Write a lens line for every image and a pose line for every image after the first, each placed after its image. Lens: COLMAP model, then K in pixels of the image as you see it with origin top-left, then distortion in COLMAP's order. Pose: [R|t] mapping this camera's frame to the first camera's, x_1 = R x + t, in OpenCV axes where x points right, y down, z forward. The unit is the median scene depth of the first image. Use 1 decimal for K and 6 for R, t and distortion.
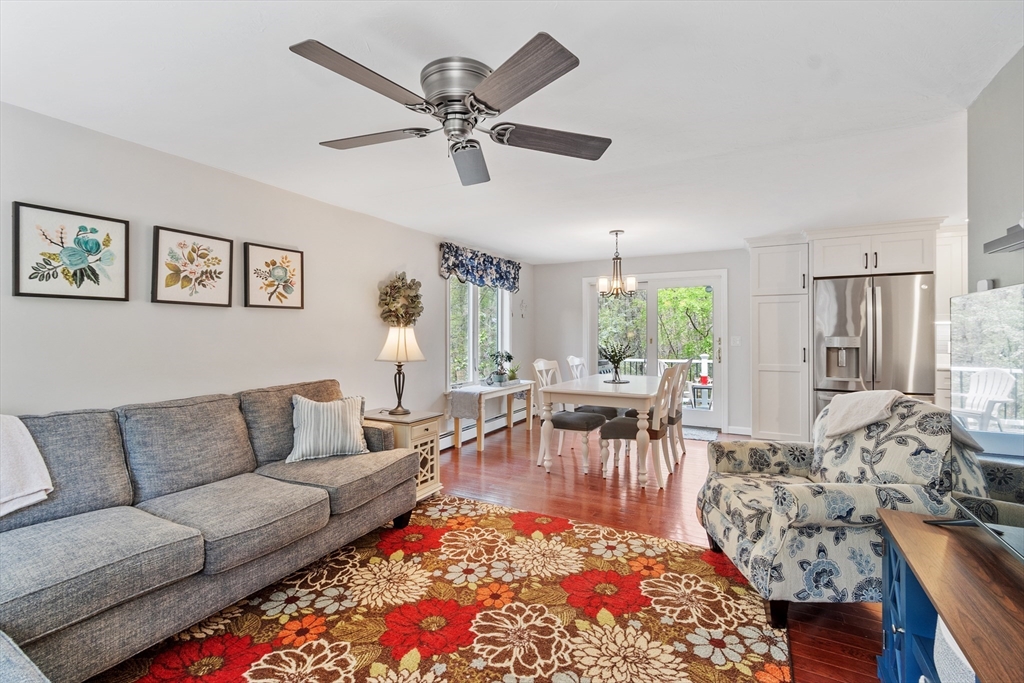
lens RADIAL K [[450.8, 0, 502.5], [0, 450.8, 328.3], [0, 0, 1]] dist [-0.002108, 0.000005]
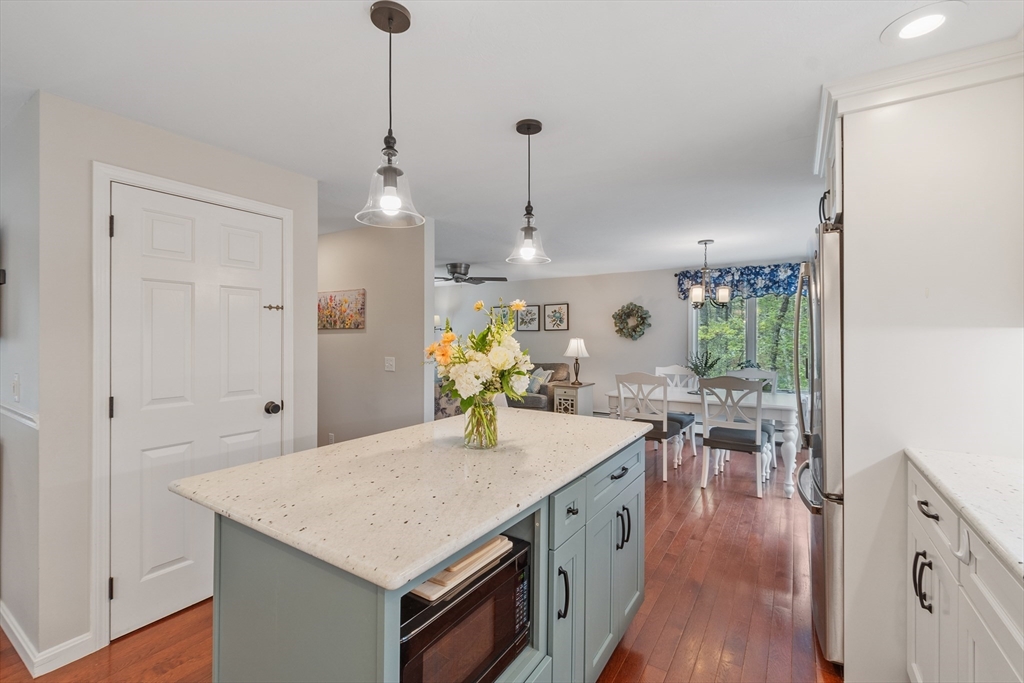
lens RADIAL K [[450.8, 0, 509.4], [0, 450.8, 336.9], [0, 0, 1]] dist [-0.002108, 0.000005]
pose [[-0.056254, 0.000606, -0.998416, 1.129385], [0.010677, 0.999943, 0.000005, -0.009422], [0.998359, -0.010660, -0.056258, 0.556848]]
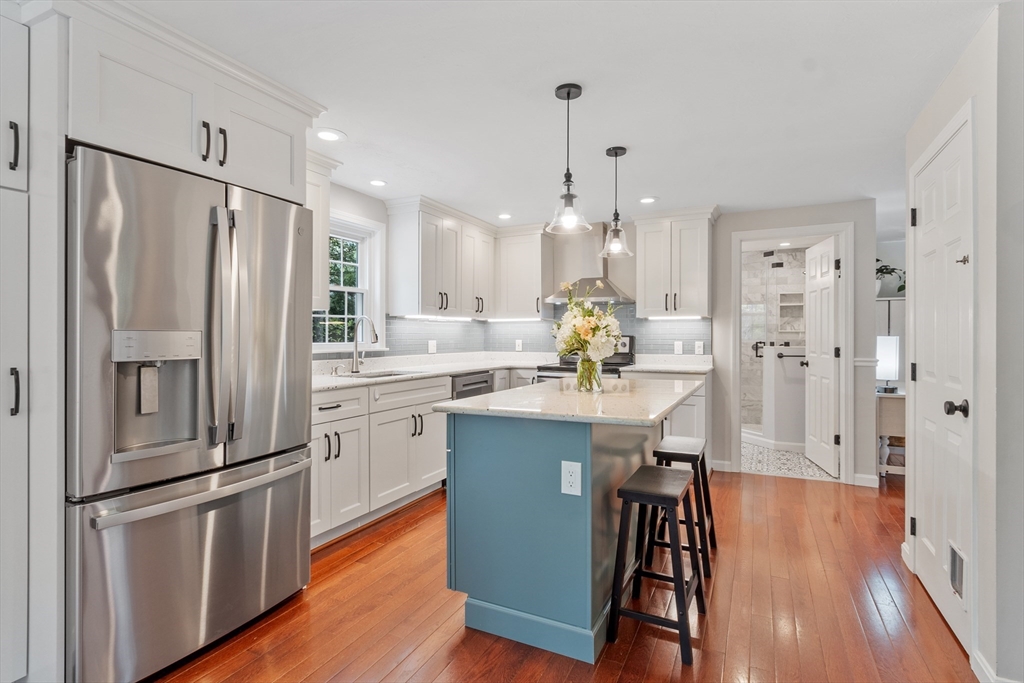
lens RADIAL K [[506.5, 0, 507.3], [0, 506.5, 334.6], [0, 0, 1]] dist [-0.002688, -0.000204]
pose [[-0.036897, 0.004437, 0.999309, 0.293151], [-0.011196, 0.999926, -0.004853, 0.017326], [-0.999256, -0.011368, -0.036845, 0.623035]]
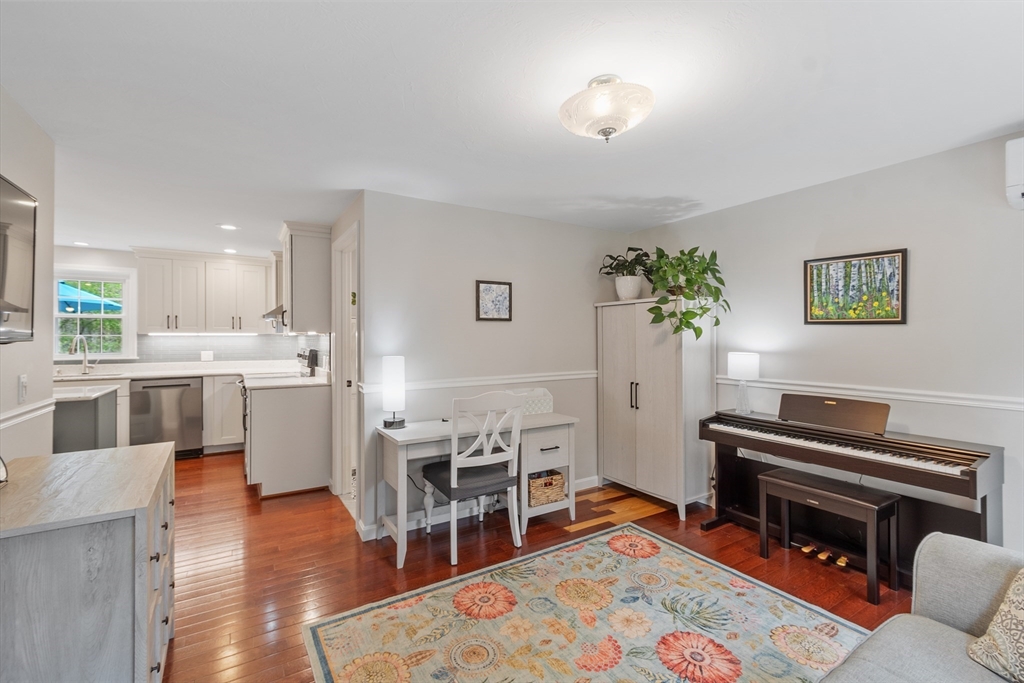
lens RADIAL K [[450.8, 0, 505.6], [0, 450.8, 334.6], [0, 0, 1]] dist [-0.002108, 0.000005]
pose [[0.488956, 0.006318, 0.872286, 0.635397], [-0.010882, 0.999940, -0.001142, -0.020572], [-0.872241, -0.008934, 0.488995, -0.417002]]
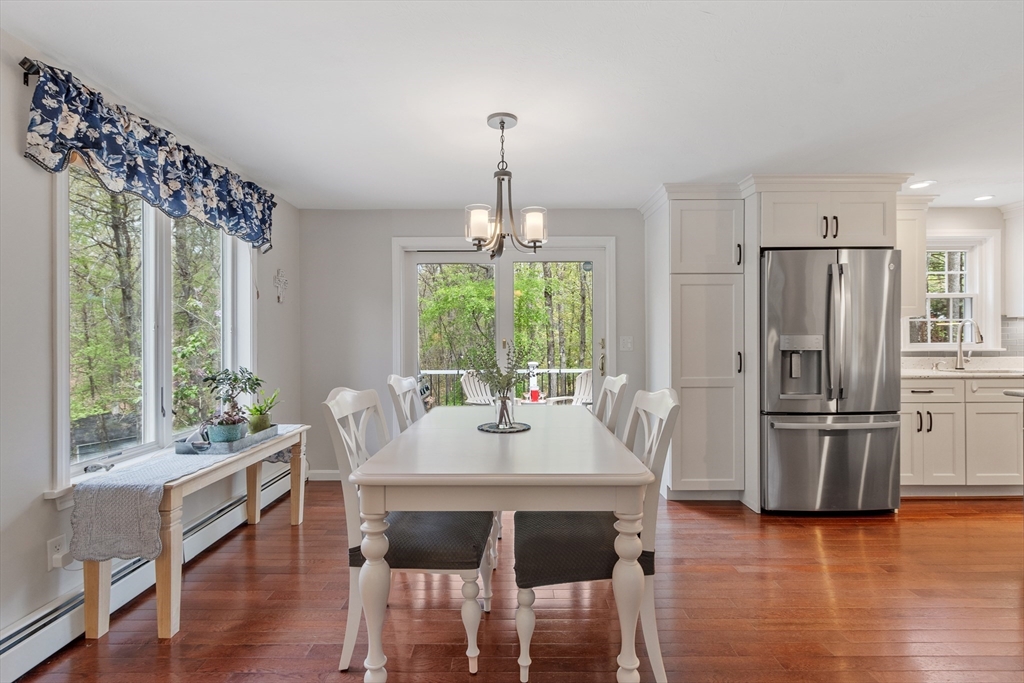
lens RADIAL K [[490.7, 0, 509.4], [0, 490.7, 339.8], [0, 0, 1]] dist [0.003848, -0.001678]
pose [[0.874267, -0.002612, 0.485438, 0.001635], [-0.003767, 0.999919, 0.012165, 0.015635], [-0.485430, -0.012464, 0.874187, 0.470839]]
